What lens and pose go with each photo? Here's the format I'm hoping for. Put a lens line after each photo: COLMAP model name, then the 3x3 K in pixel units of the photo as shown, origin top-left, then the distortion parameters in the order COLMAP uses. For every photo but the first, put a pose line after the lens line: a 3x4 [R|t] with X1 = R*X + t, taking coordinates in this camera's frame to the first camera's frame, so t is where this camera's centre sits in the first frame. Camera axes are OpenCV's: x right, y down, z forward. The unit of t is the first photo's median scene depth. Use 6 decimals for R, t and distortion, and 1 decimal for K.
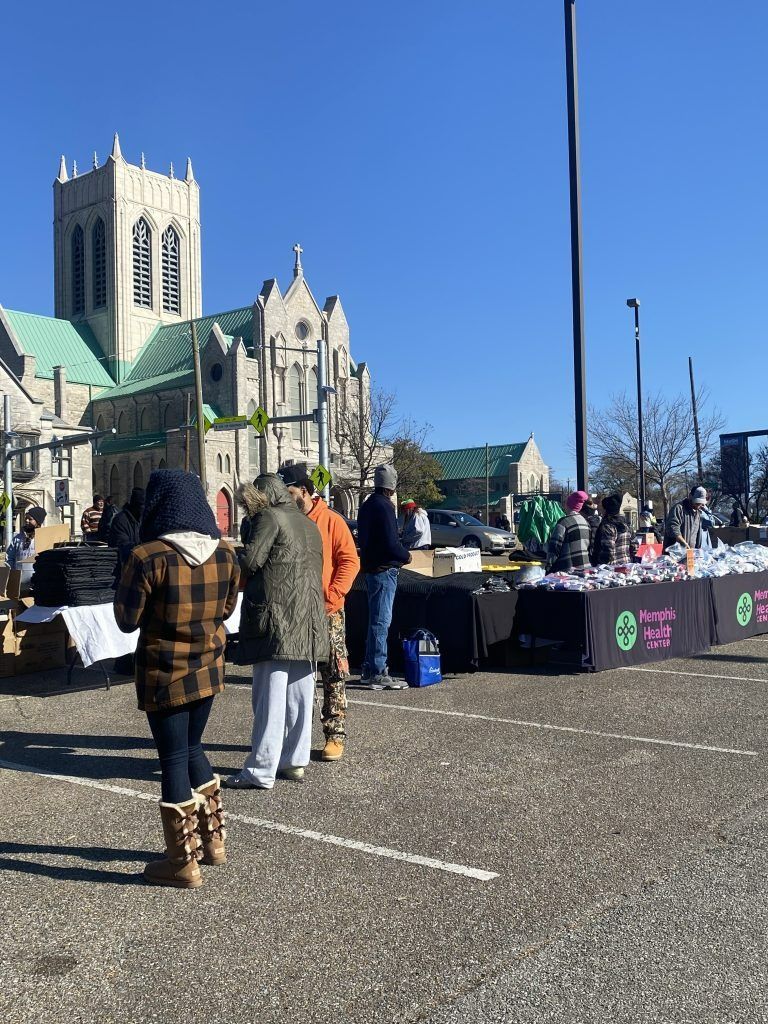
lens RADIAL K [[1170.3, 0, 405.2], [0, 1170.3, 508.9], [0, 0, 1]] dist [0.189903, -0.494817]
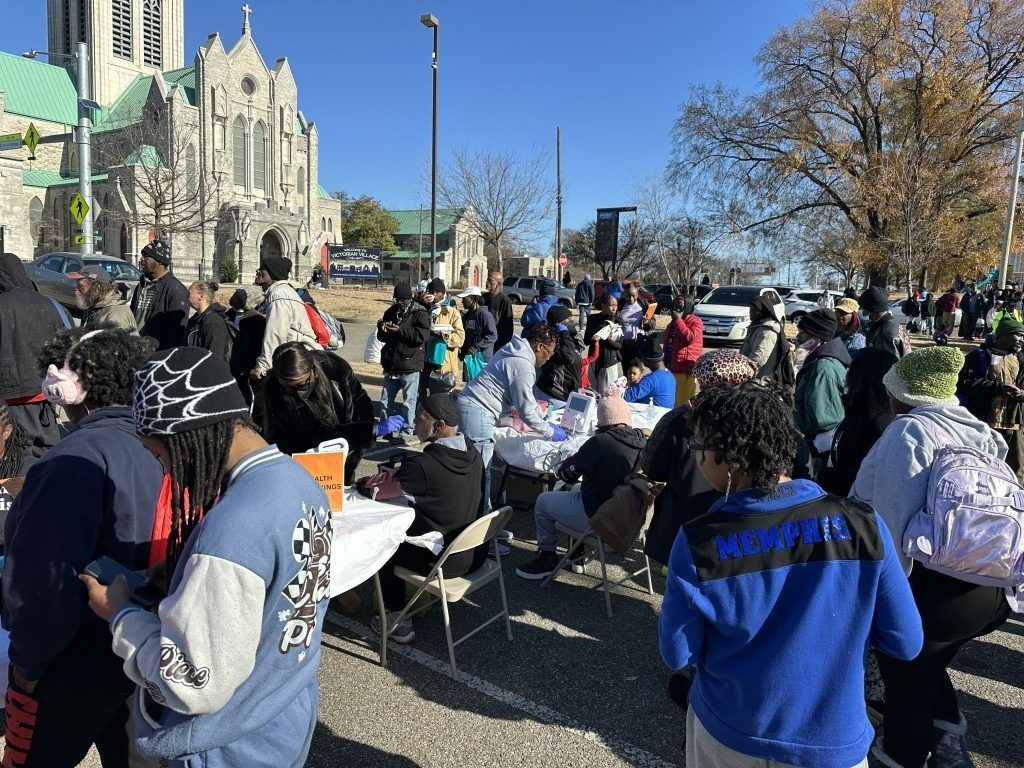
lens RADIAL K [[753.3, 0, 512.0], [0, 753.3, 384.0], [0, 0, 1]] dist [0.008469, -0.026789]
pose [[0.995816, 0.057862, 0.070730, 0.125824], [-0.068741, 0.984298, 0.162579, -0.006483], [-0.060212, -0.166761, 0.984157, 0.233653]]
